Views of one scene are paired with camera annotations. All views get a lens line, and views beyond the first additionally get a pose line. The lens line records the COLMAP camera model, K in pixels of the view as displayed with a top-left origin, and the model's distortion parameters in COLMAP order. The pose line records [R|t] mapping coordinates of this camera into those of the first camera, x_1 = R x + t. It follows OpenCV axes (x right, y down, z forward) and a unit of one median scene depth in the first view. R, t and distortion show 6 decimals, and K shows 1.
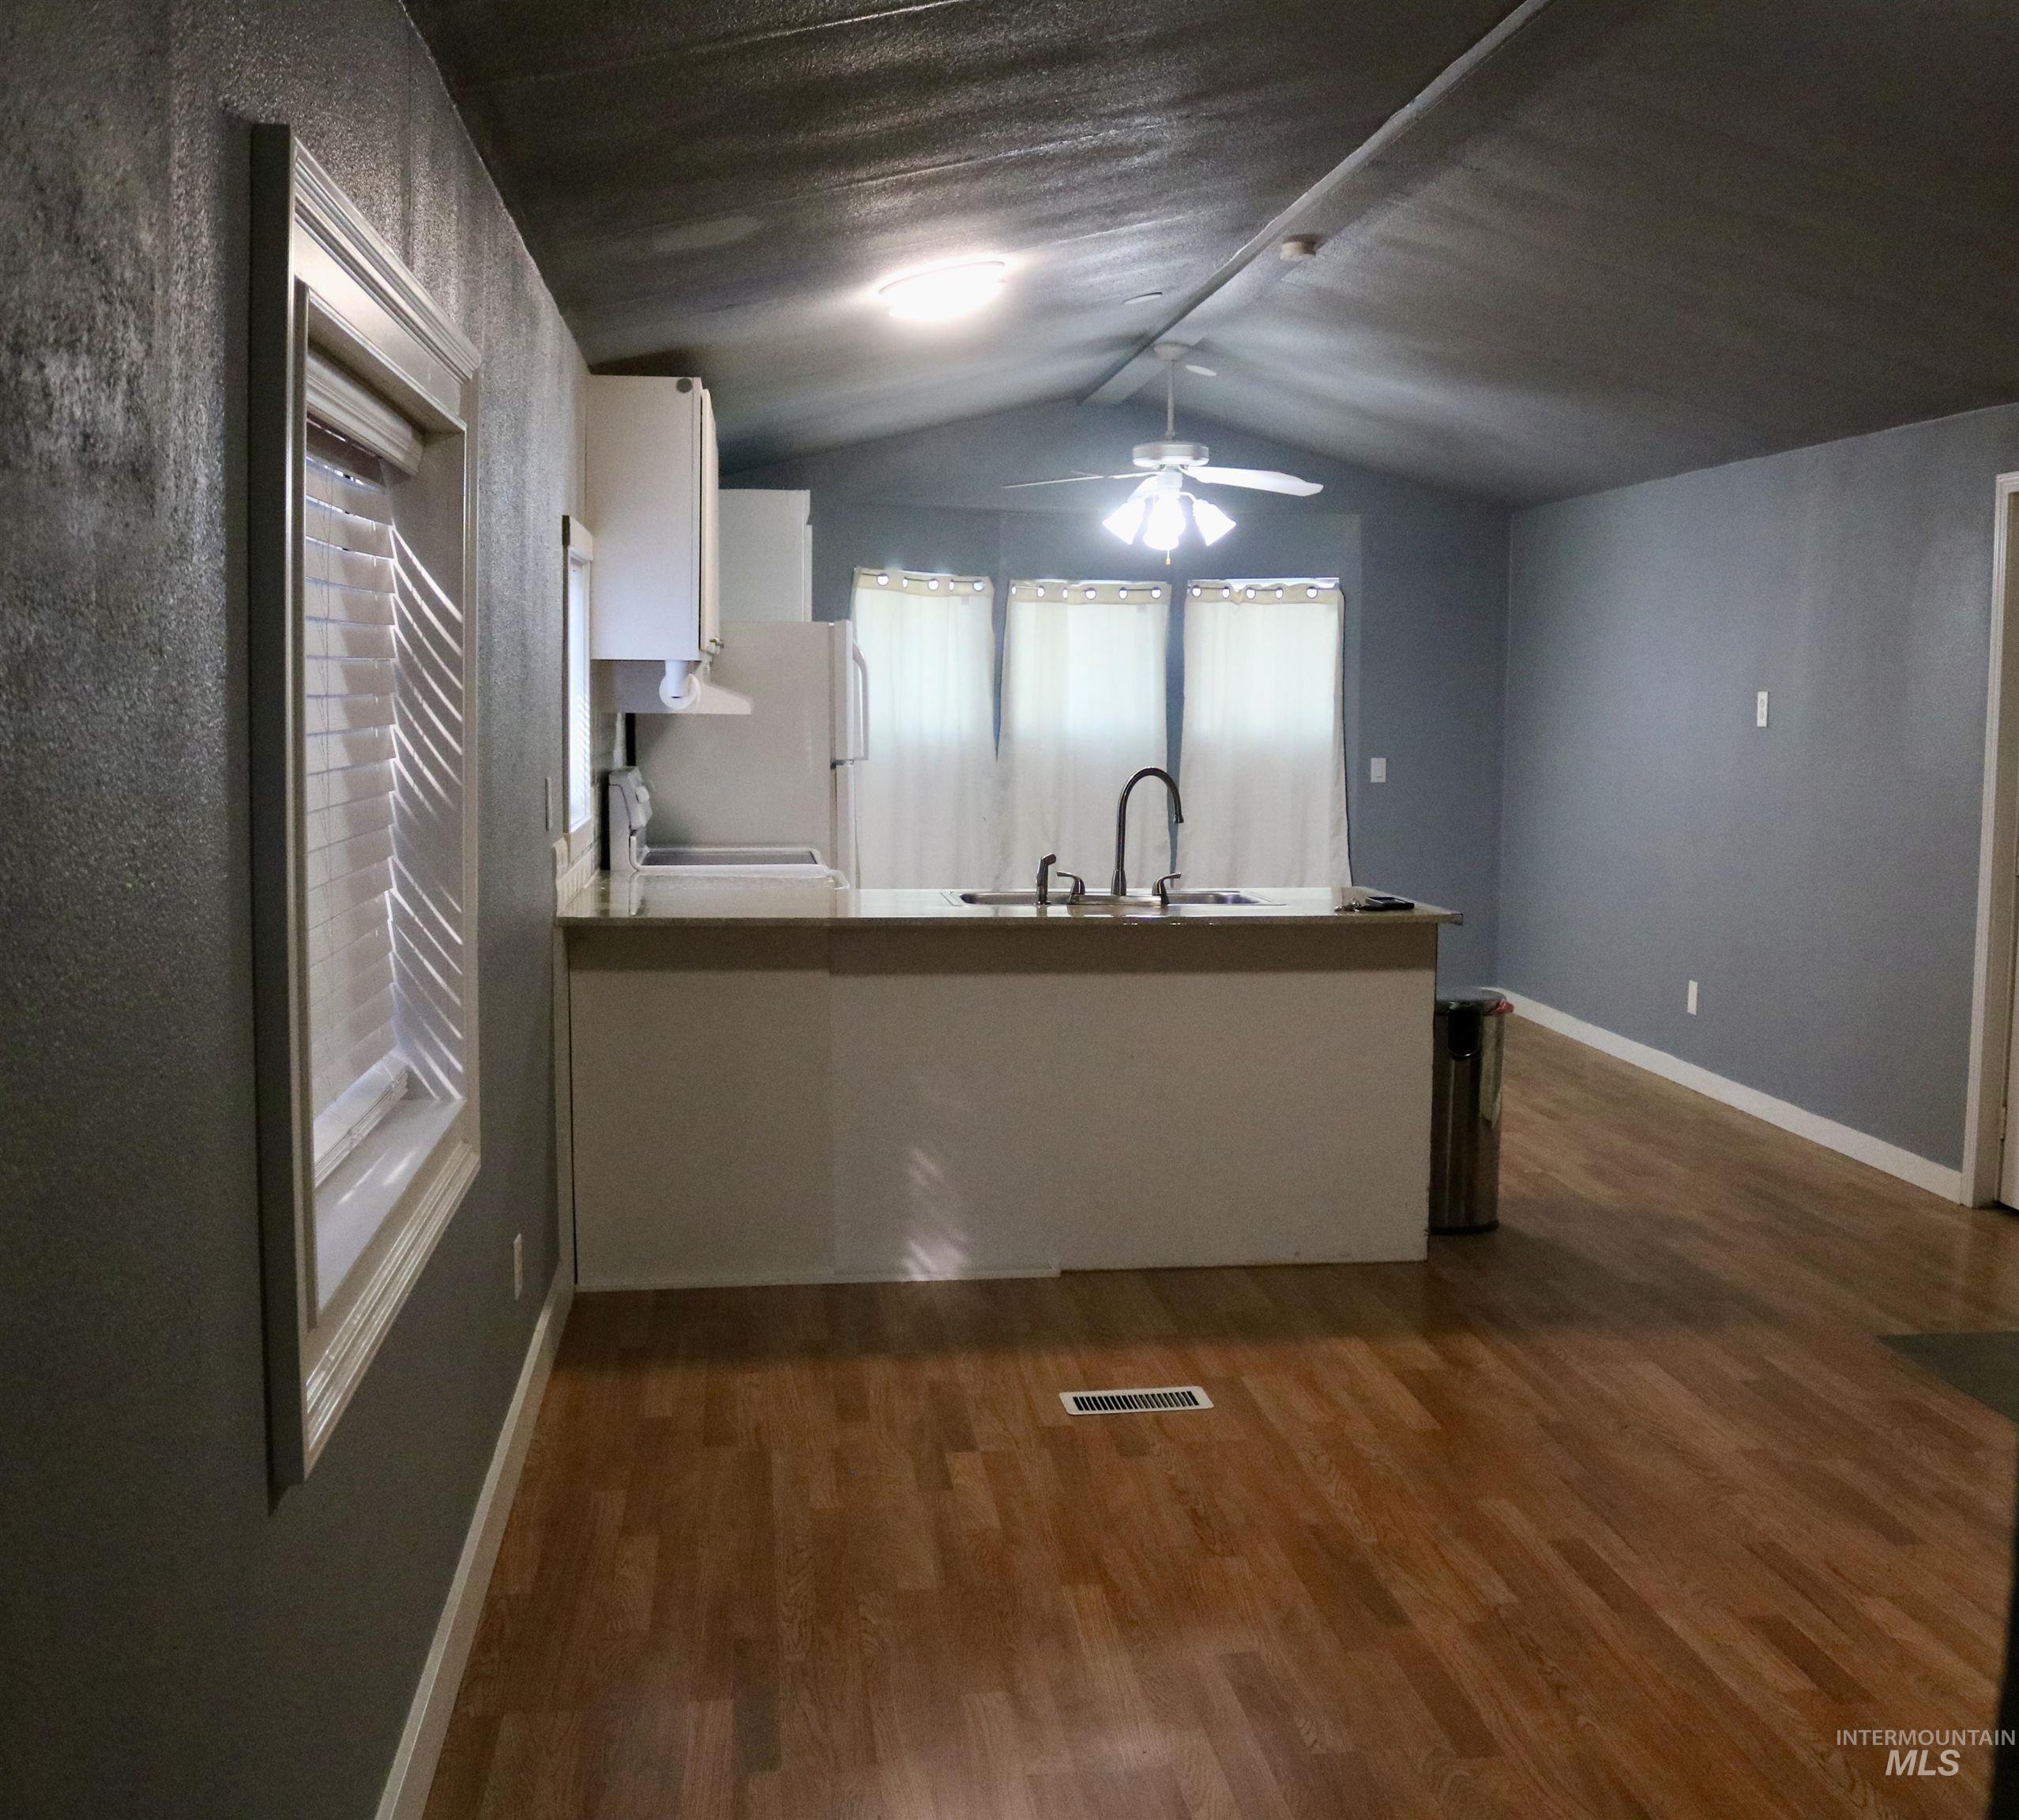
lens RADIAL K [[2288.6, 0, 1082.4], [0, 2288.6, 910.6], [0, 0, 1]] dist [-0.120285, 0.000000]
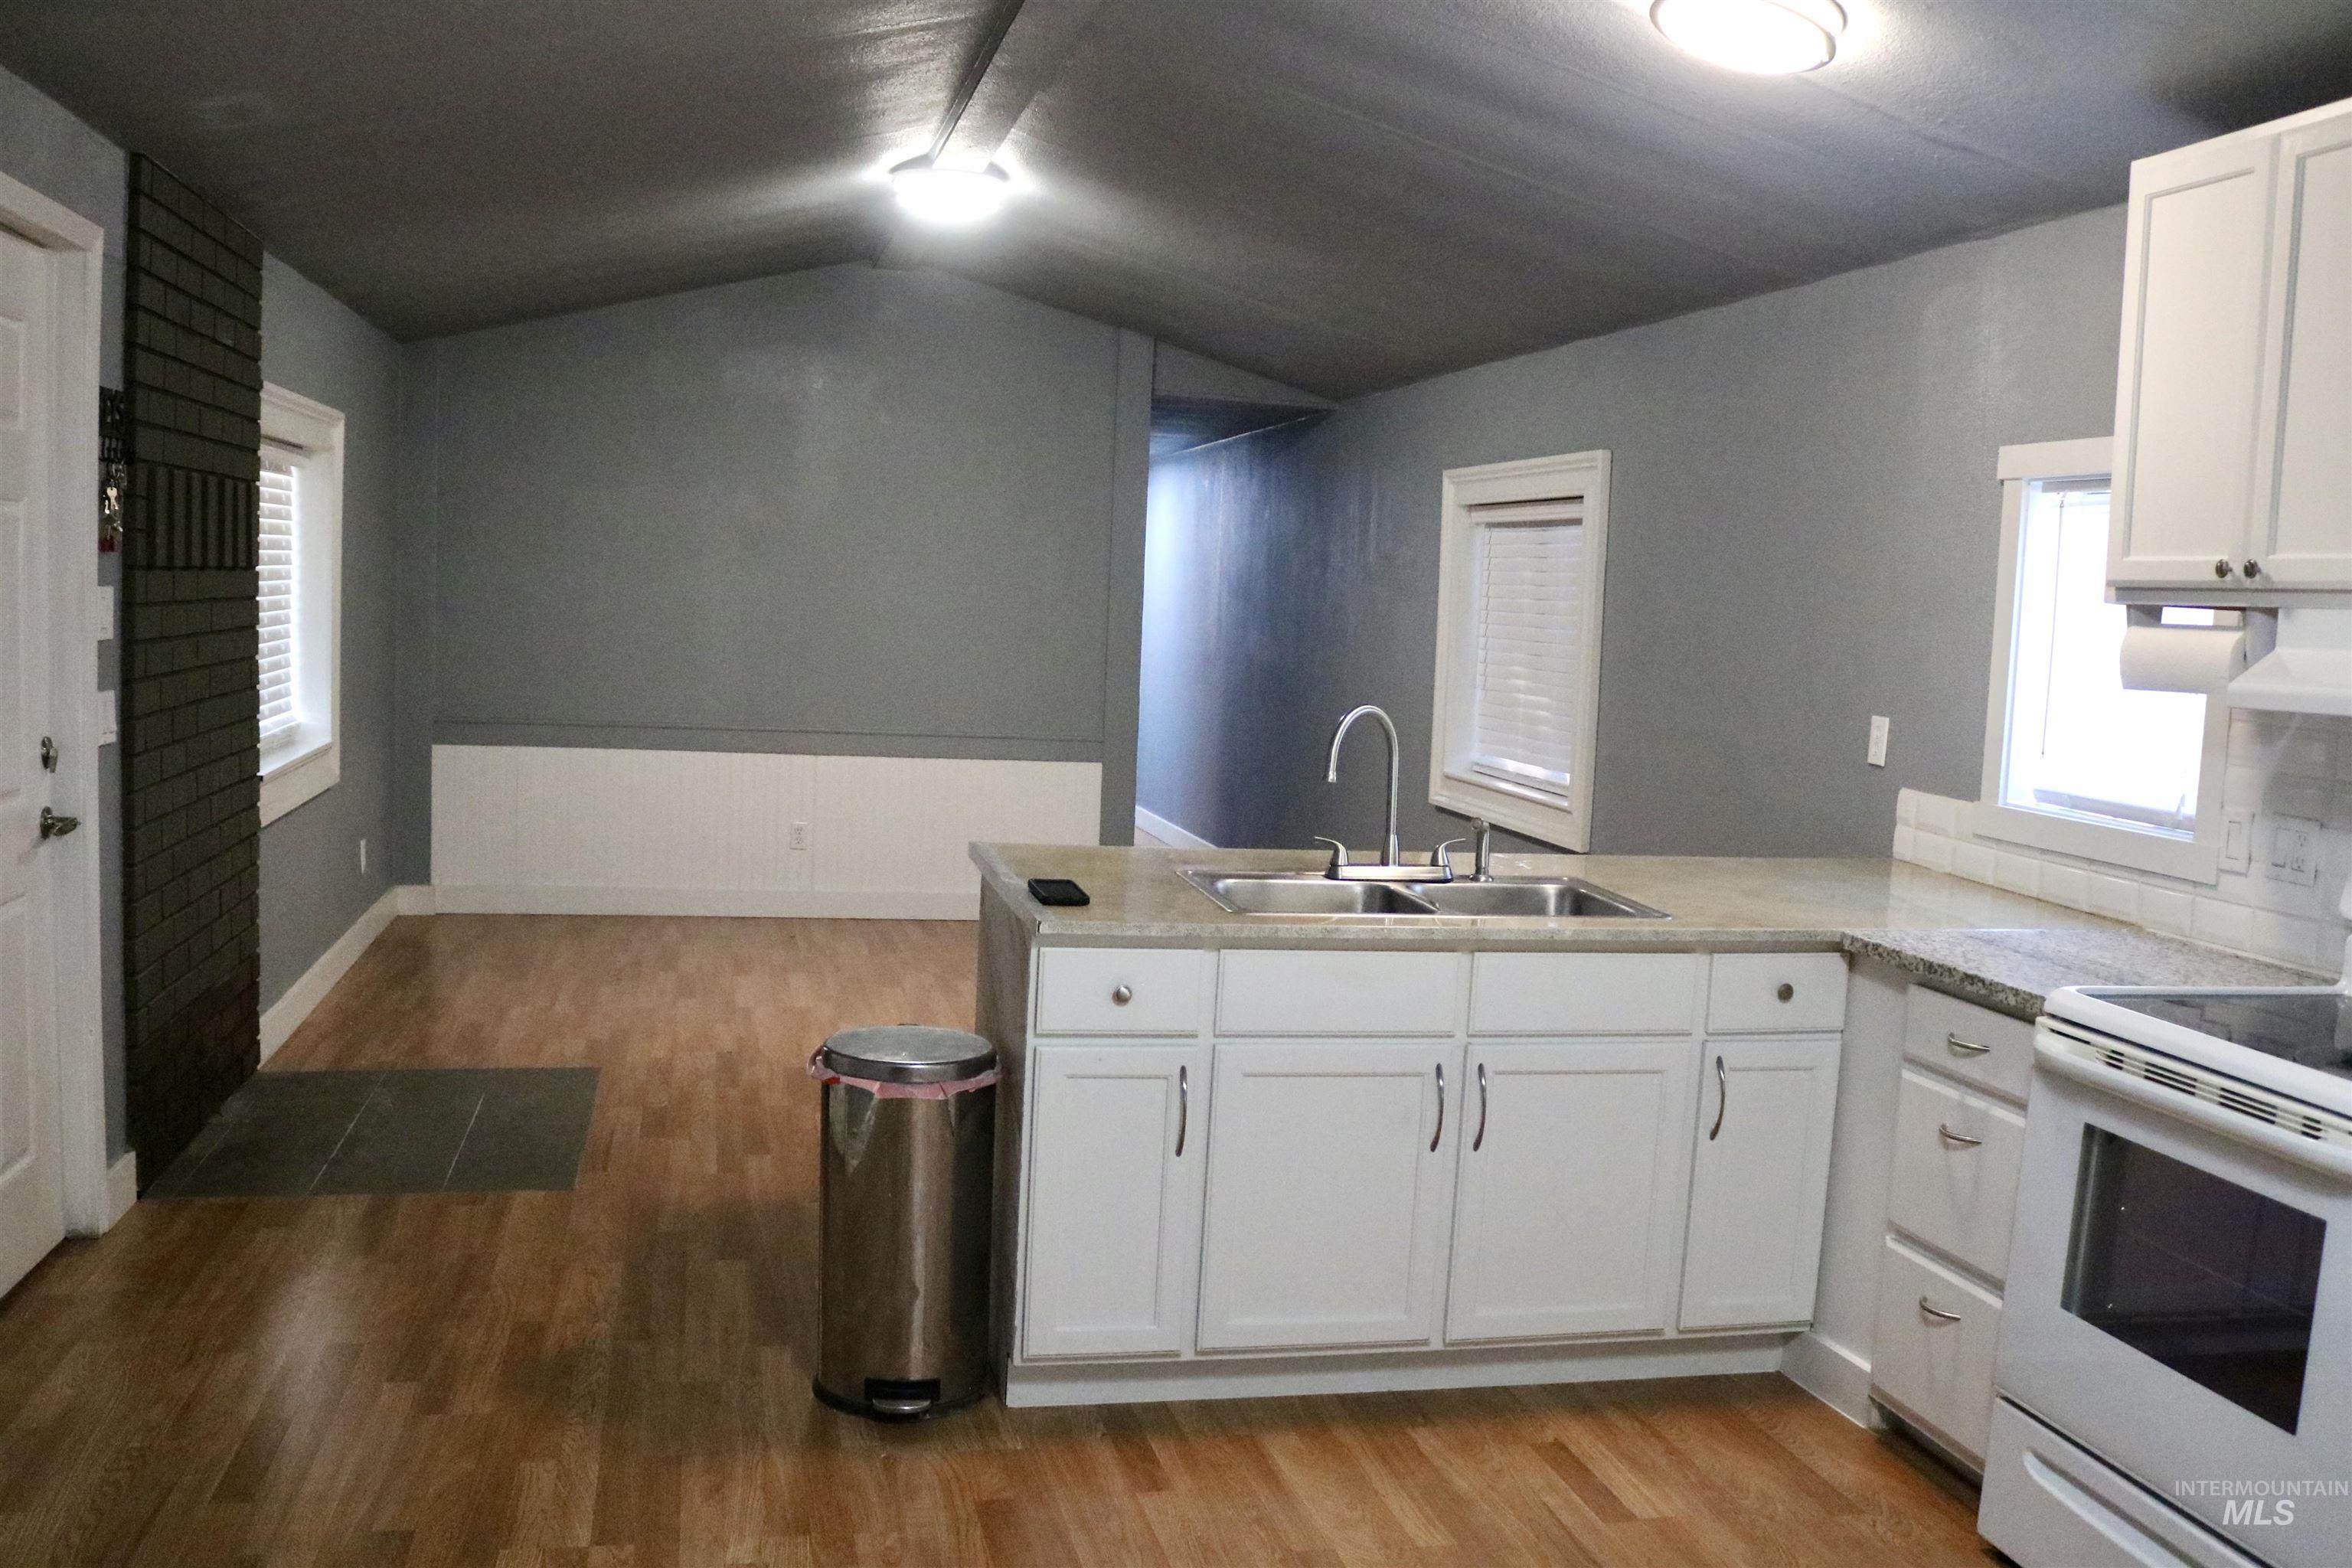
lens RADIAL K [[2089.3, 0, 1164.7], [0, 2089.3, 797.4], [0, 0, 1]] dist [-0.142109, 0.094803]
pose [[-0.995712, -0.050859, -0.077270, 0.149172], [-0.065029, 0.978912, 0.193654, -0.164443], [0.065791, 0.197848, -0.978022, 1.702537]]
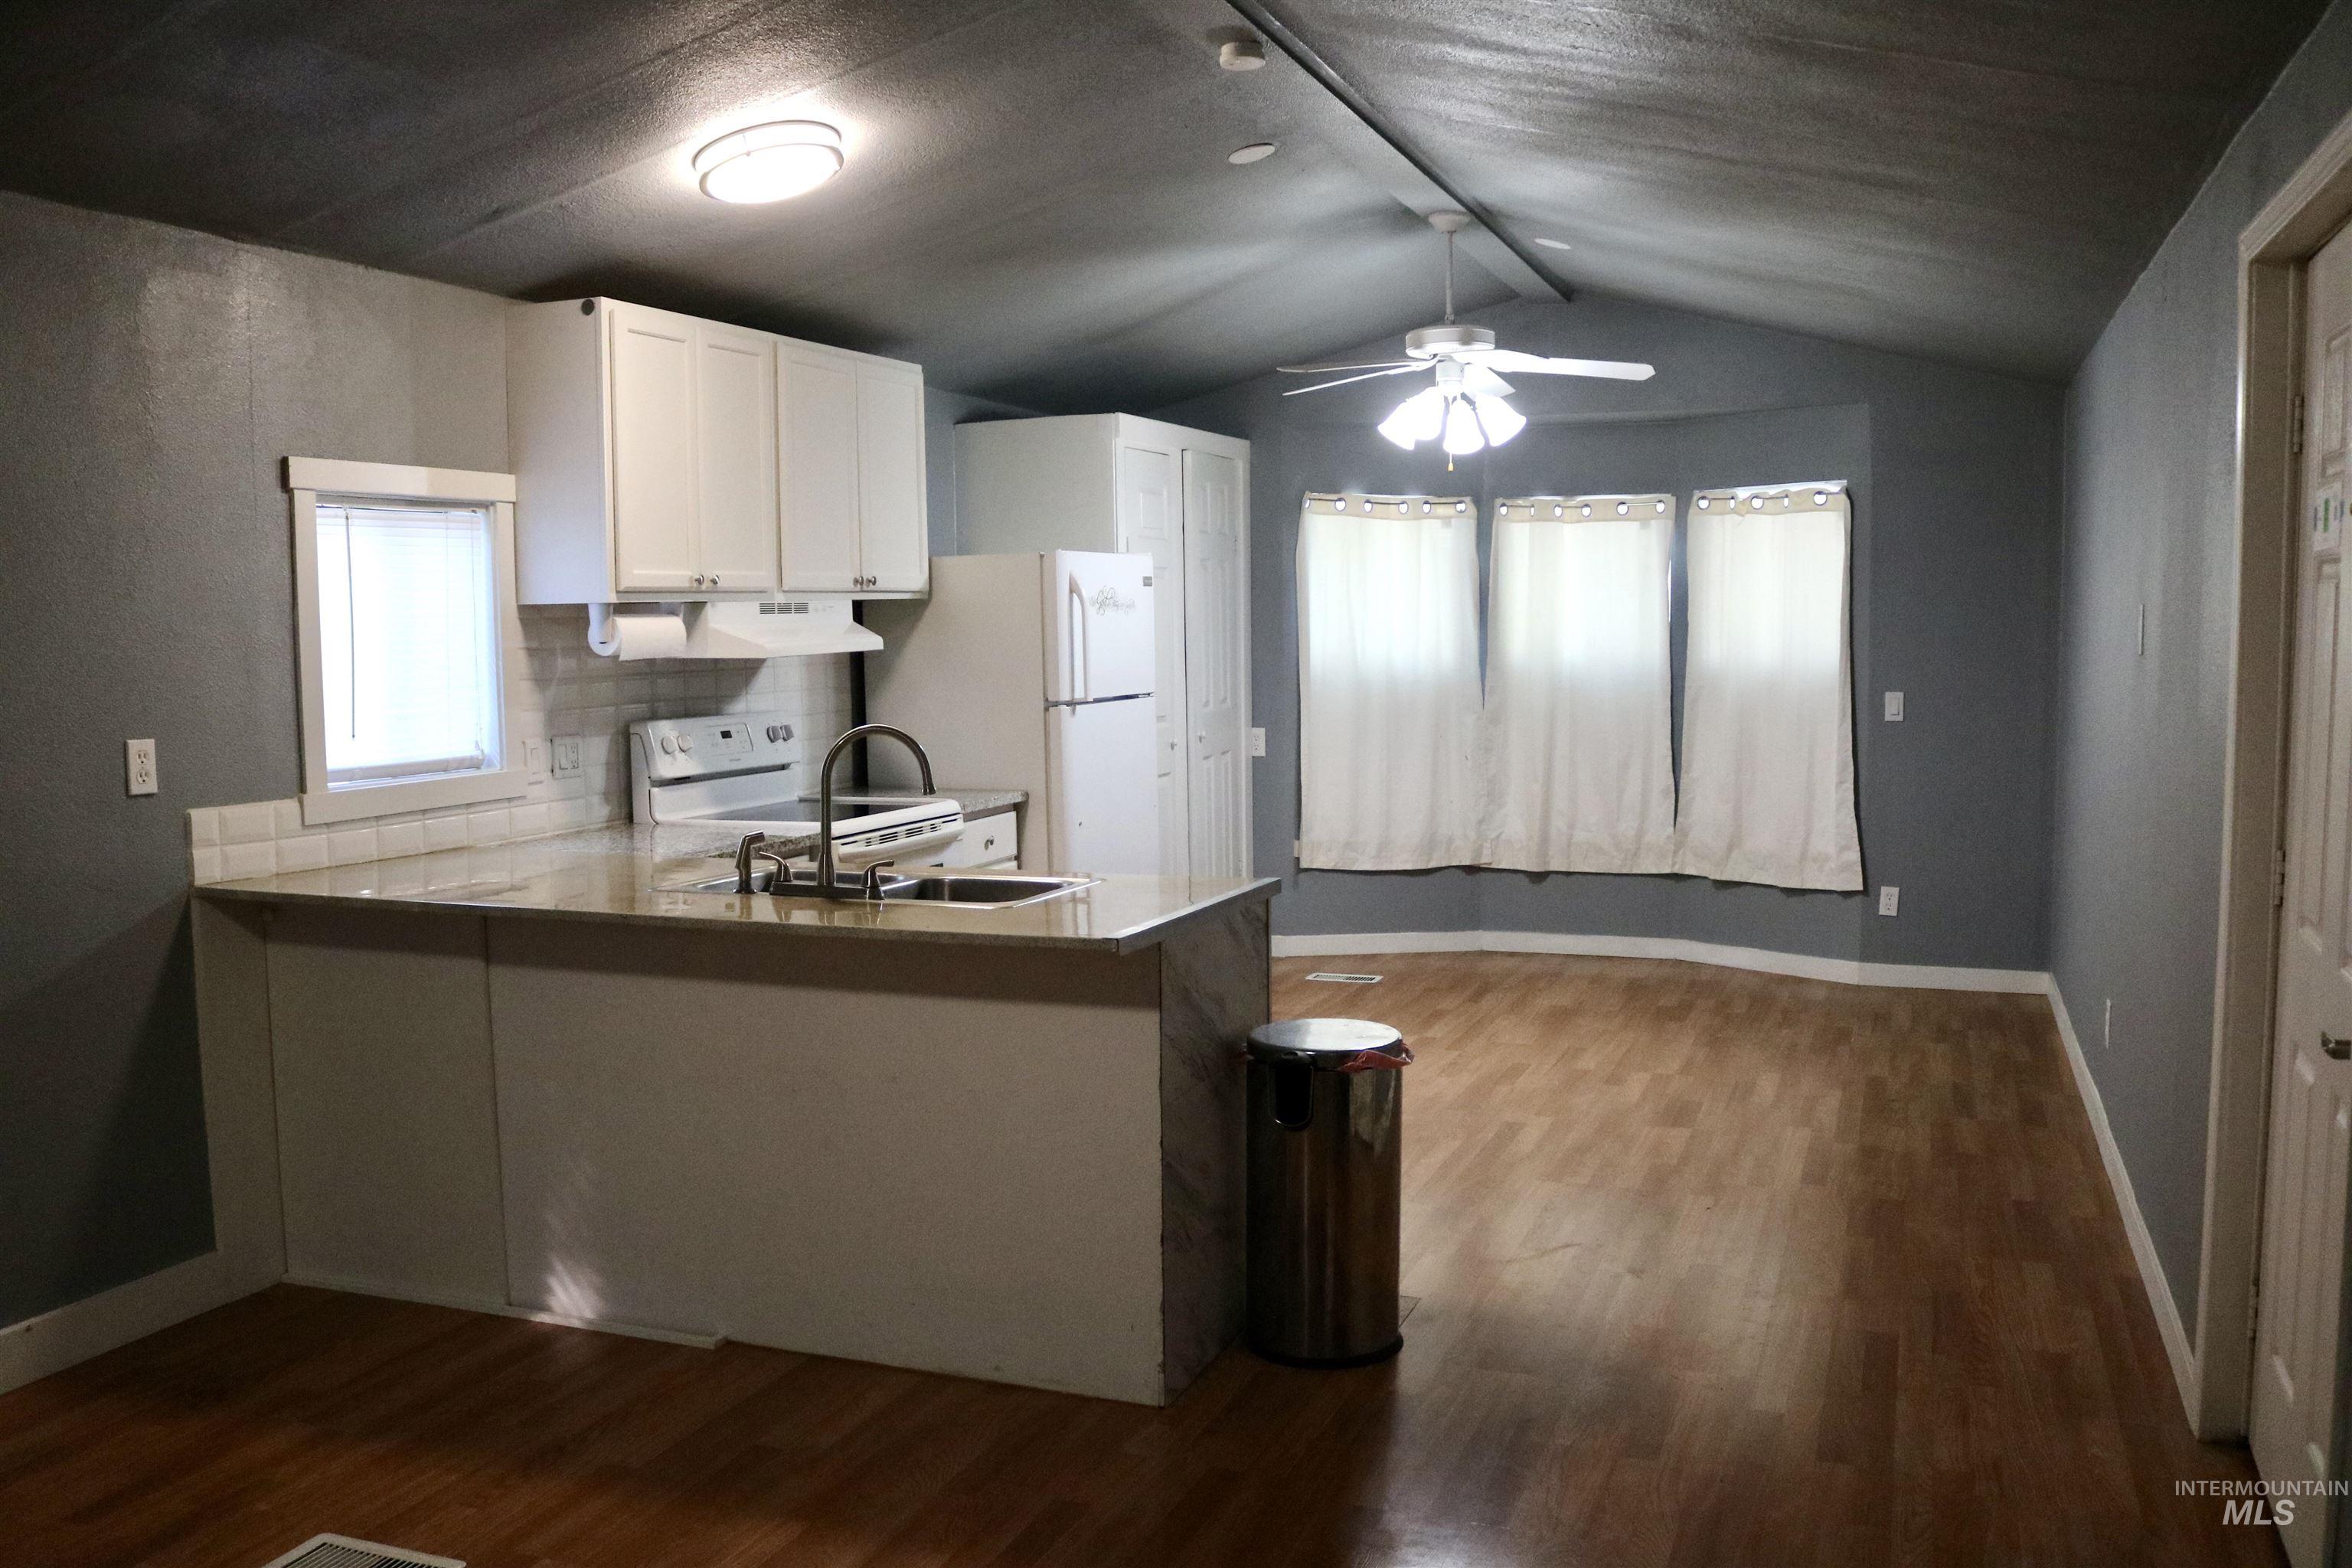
lens RADIAL K [[1965.6, 0, 1178.7], [0, 1965.6, 804.0], [0, 0, 1]] dist [-0.153887, 0.122914]
pose [[0.872090, 0.024483, -0.488732, 0.459957], [-0.025316, 0.999667, 0.004904, -0.041736], [0.488689, 0.008096, 0.872420, 0.469564]]
